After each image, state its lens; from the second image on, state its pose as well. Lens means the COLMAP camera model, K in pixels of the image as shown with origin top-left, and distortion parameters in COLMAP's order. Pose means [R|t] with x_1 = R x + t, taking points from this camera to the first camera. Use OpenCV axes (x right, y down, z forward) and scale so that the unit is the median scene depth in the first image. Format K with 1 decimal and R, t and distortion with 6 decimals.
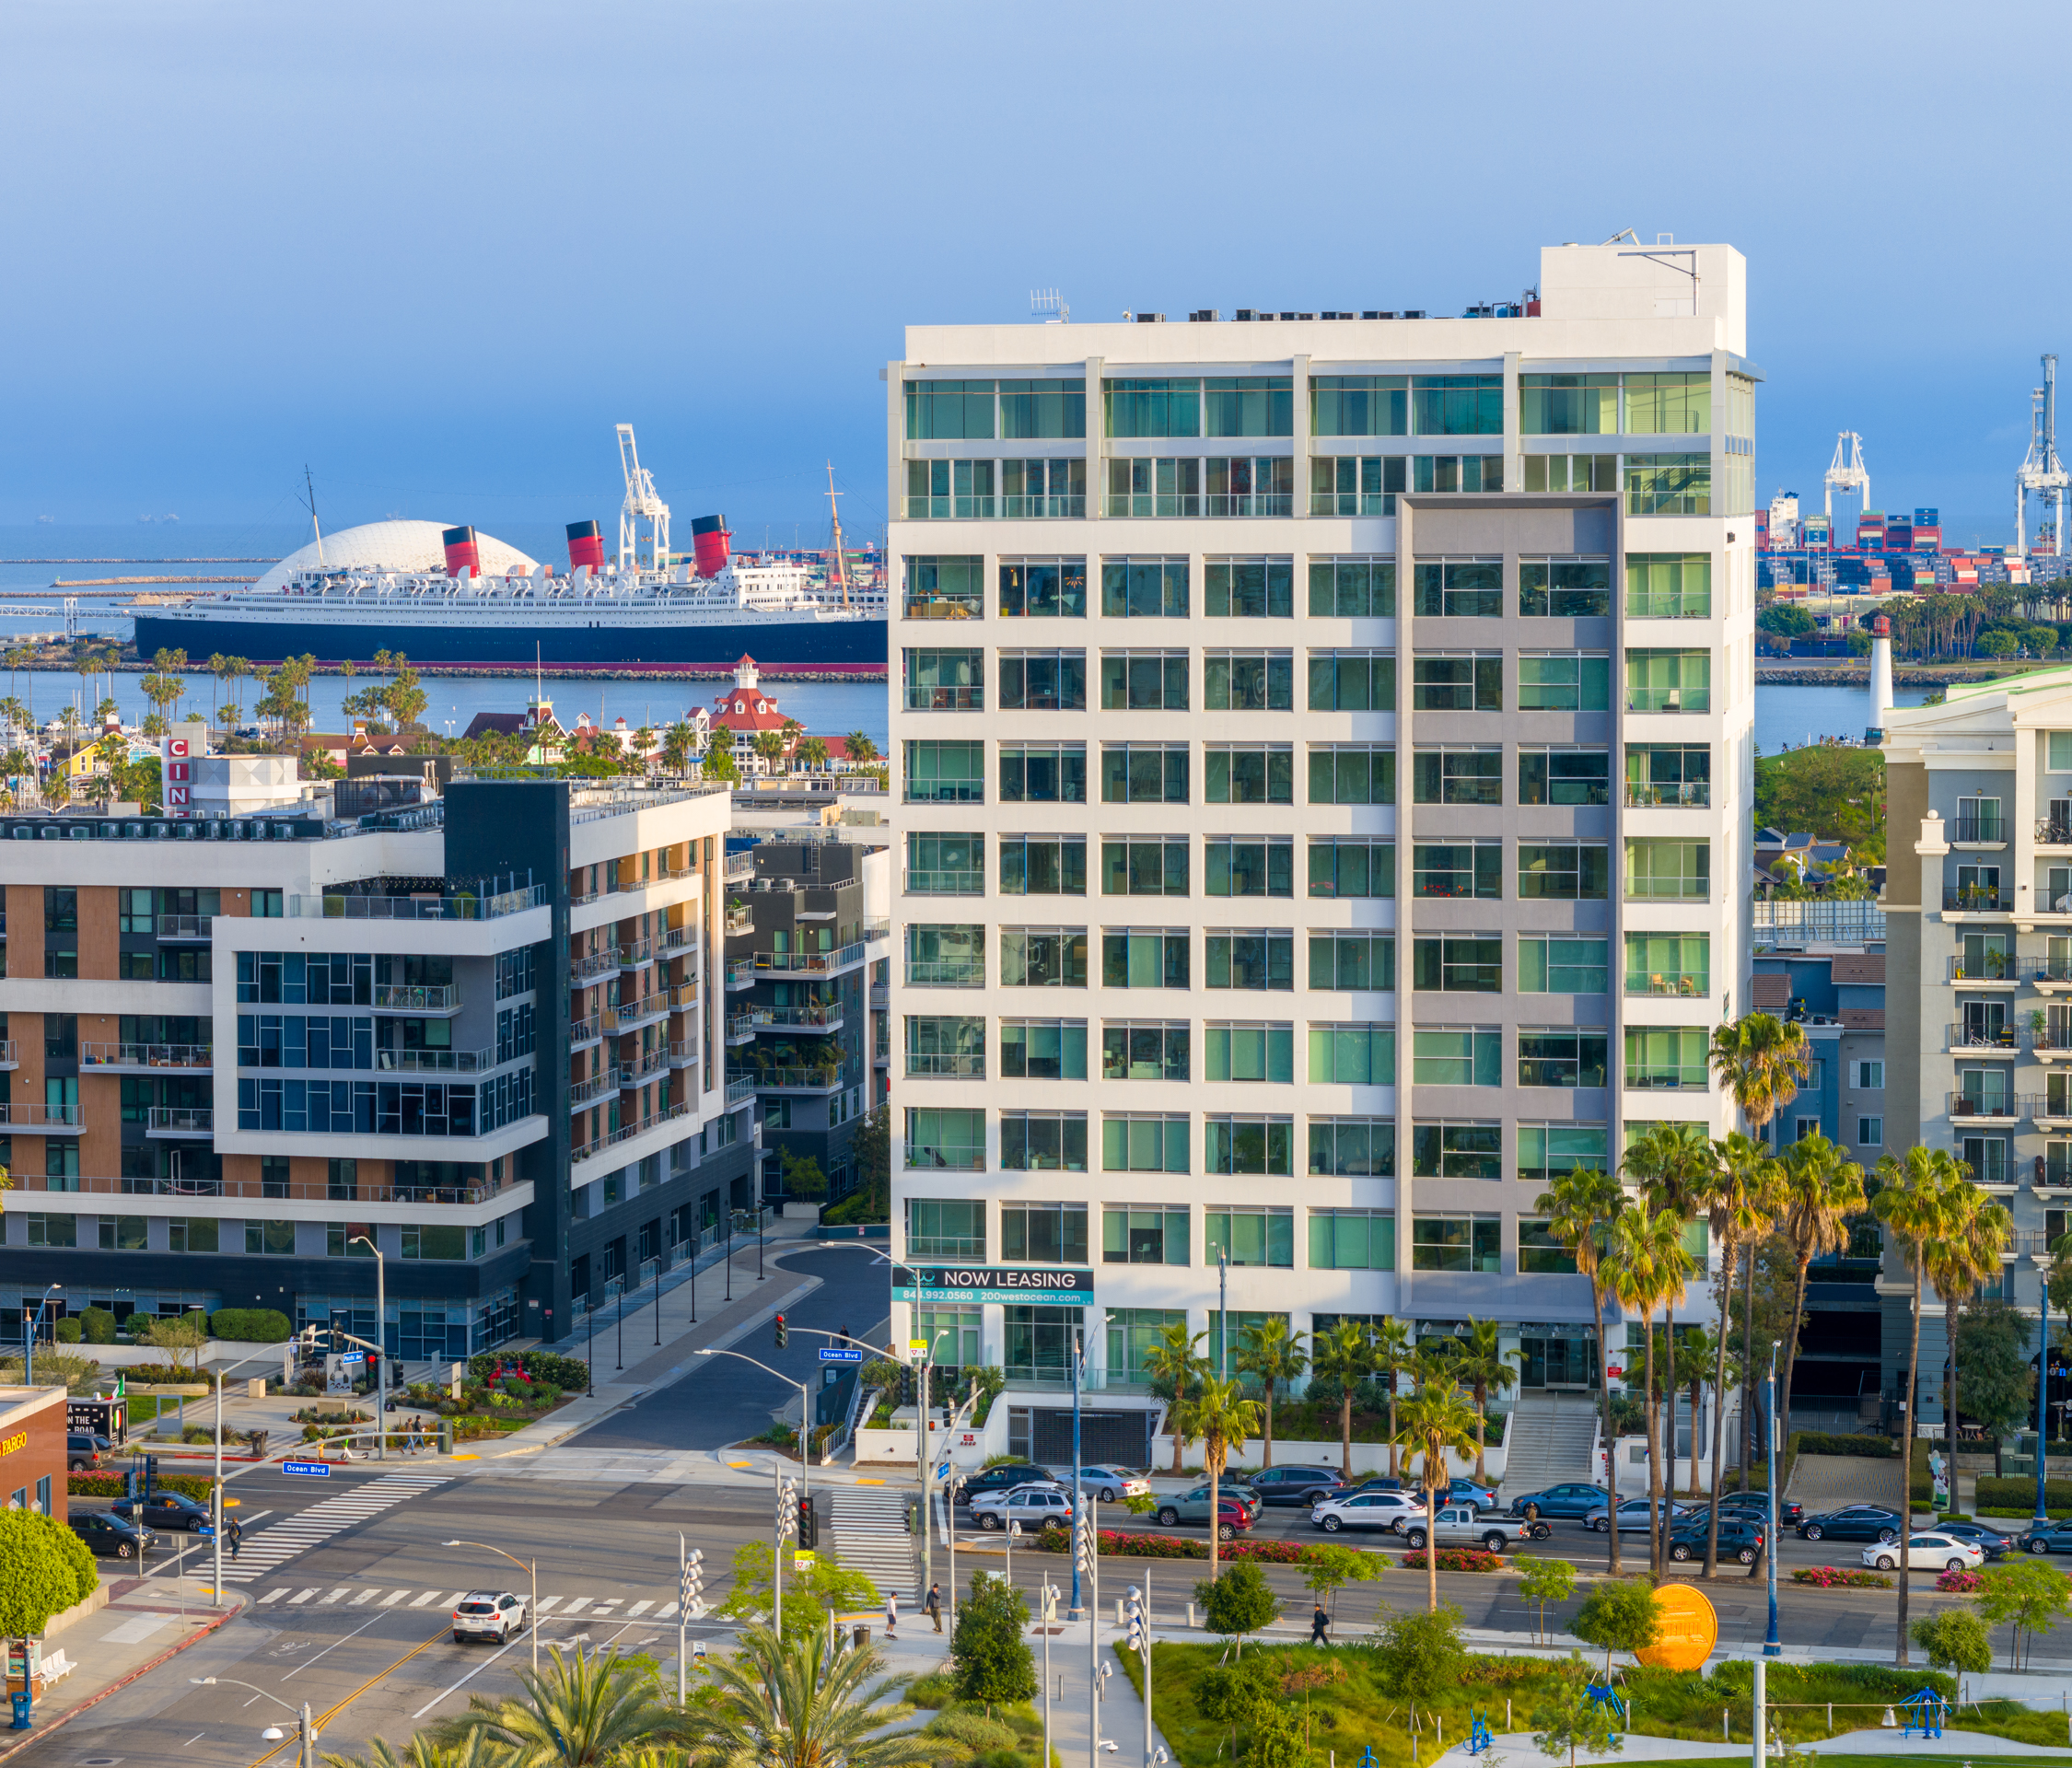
lens RADIAL K [[11017.5, 0, 1036.0], [0, 11017.5, 884.0], [0, 0, 1]] dist [0.133844, 15.037339]
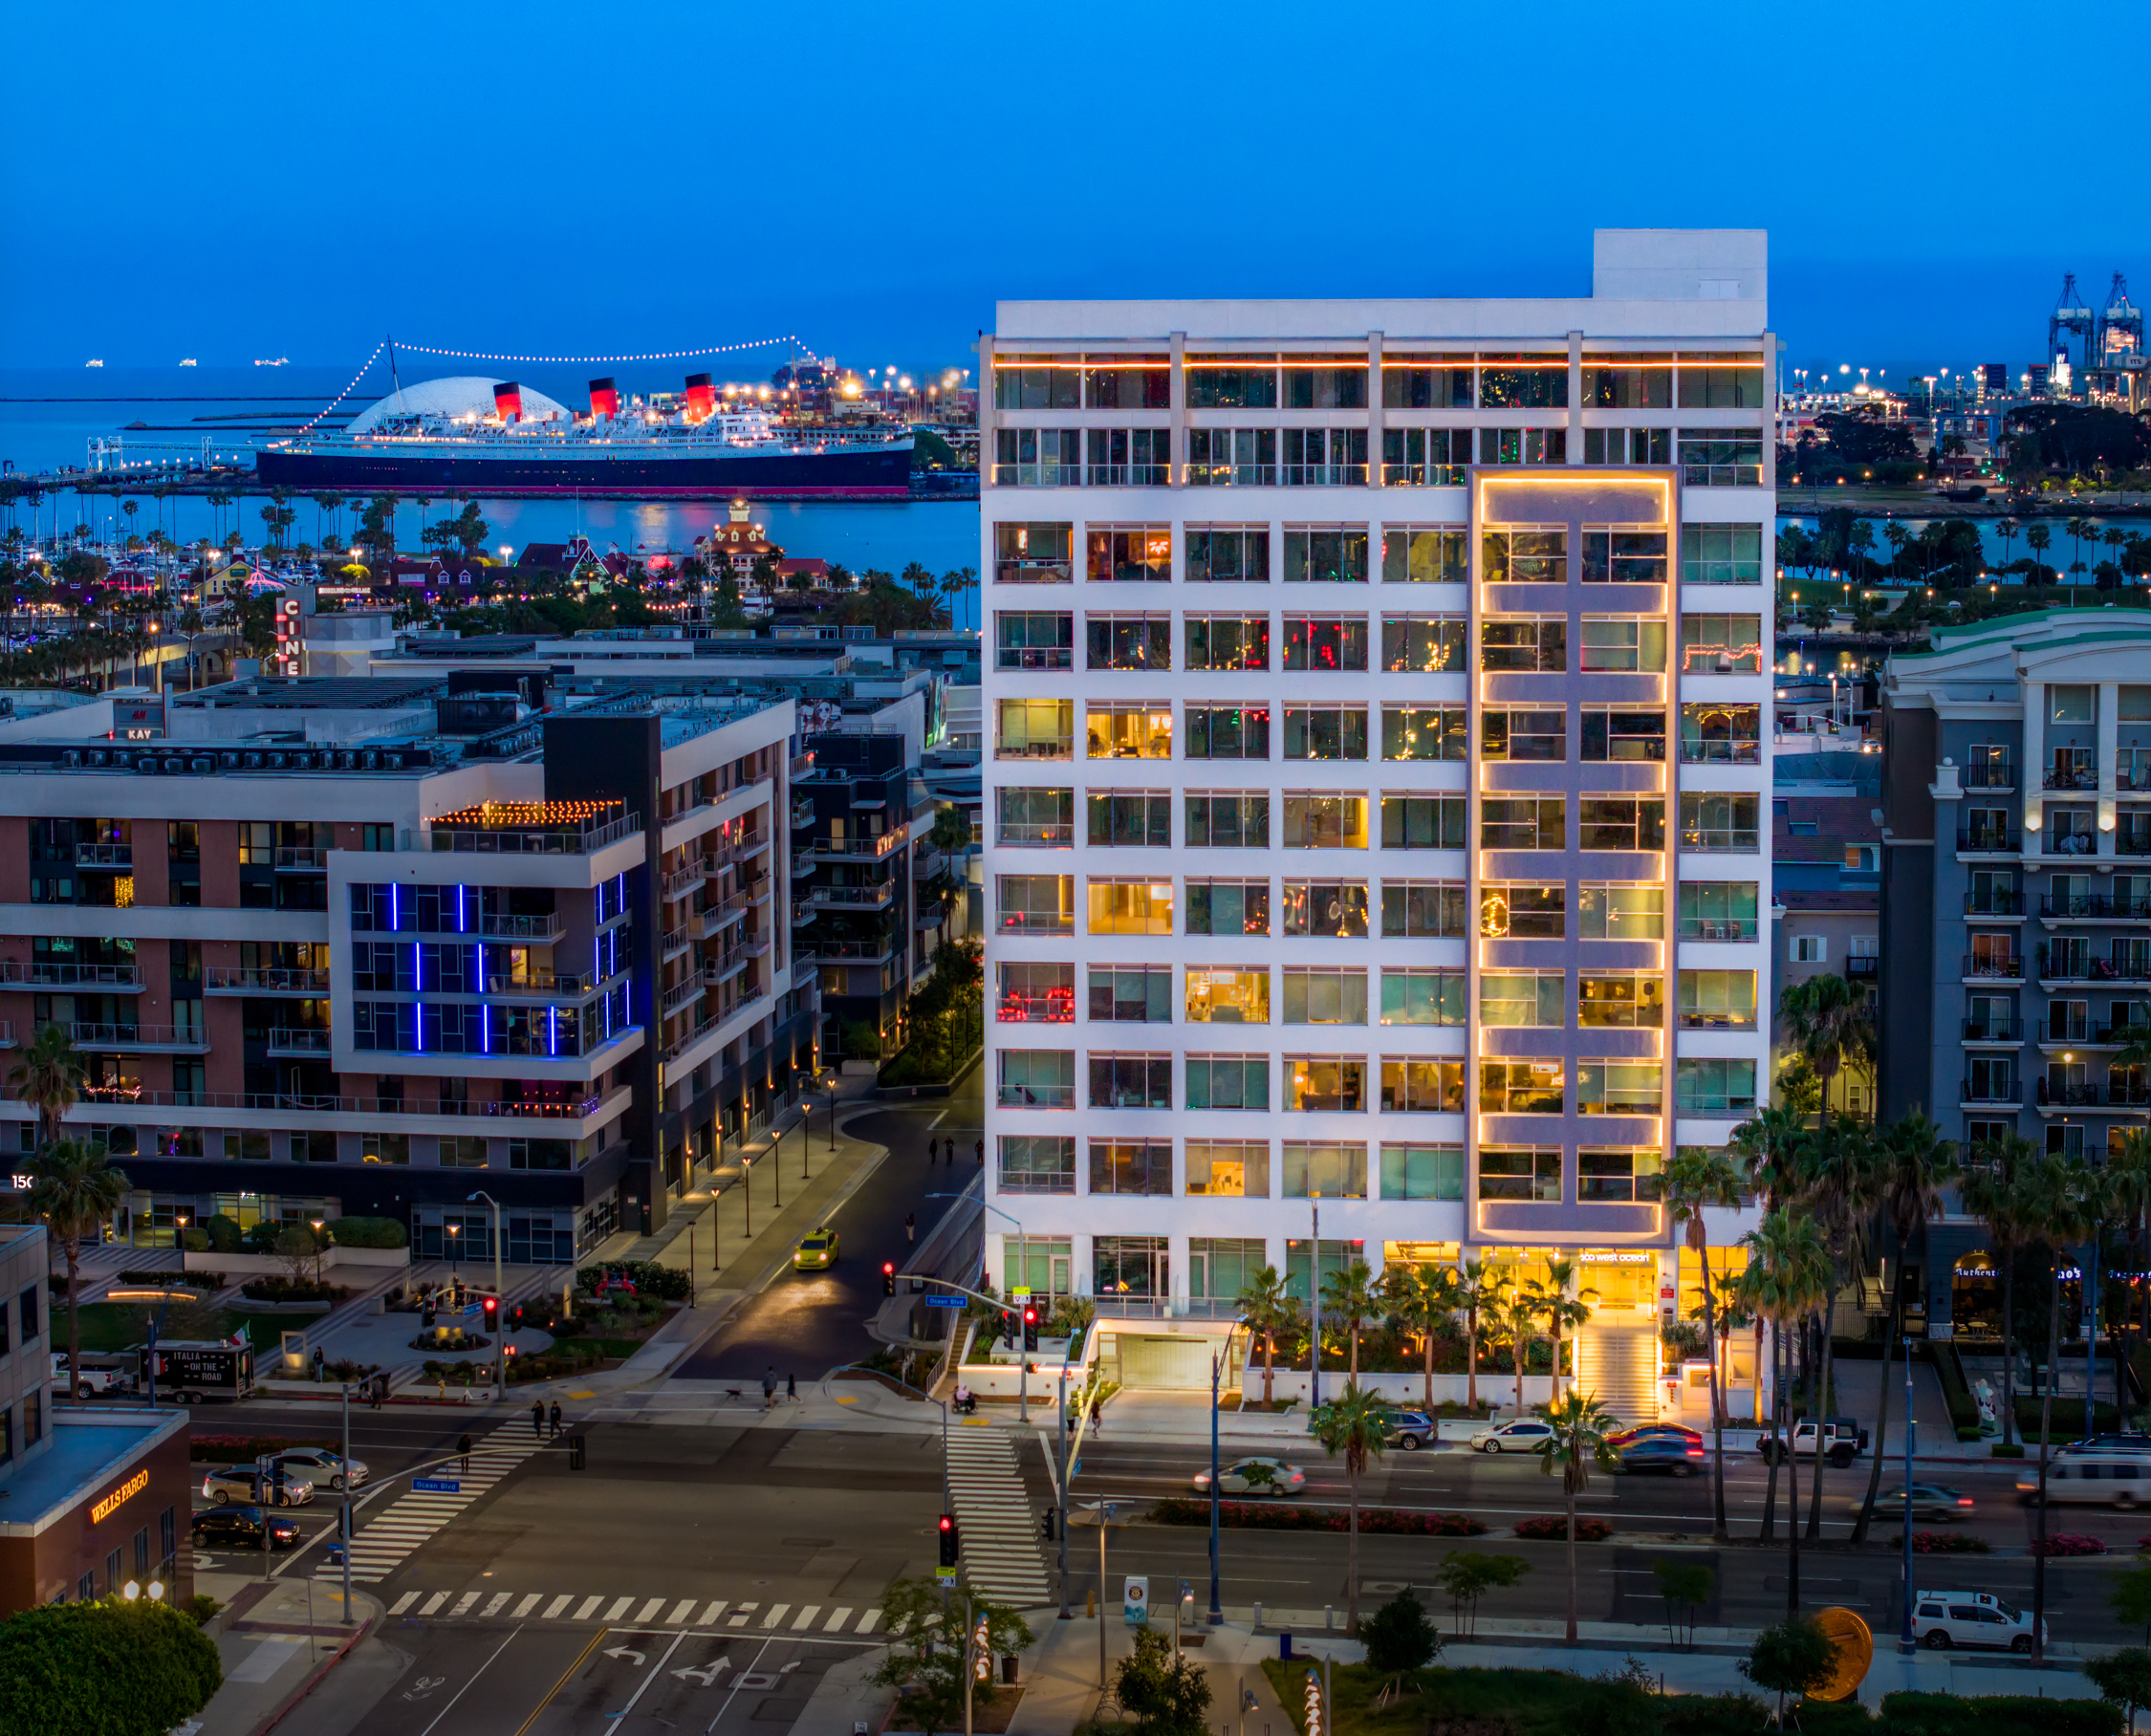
lens RADIAL K [[4821.8, 0, 1240.4], [0, 4821.8, 763.6], [0, 0, 1]] dist [-0.065587, 0.085094]
pose [[0.993153, -0.006592, 0.116636, -0.041352], [-0.003033, 0.996615, 0.082153, -0.043658], [-0.116783, -0.081945, 0.989771, 0.532587]]
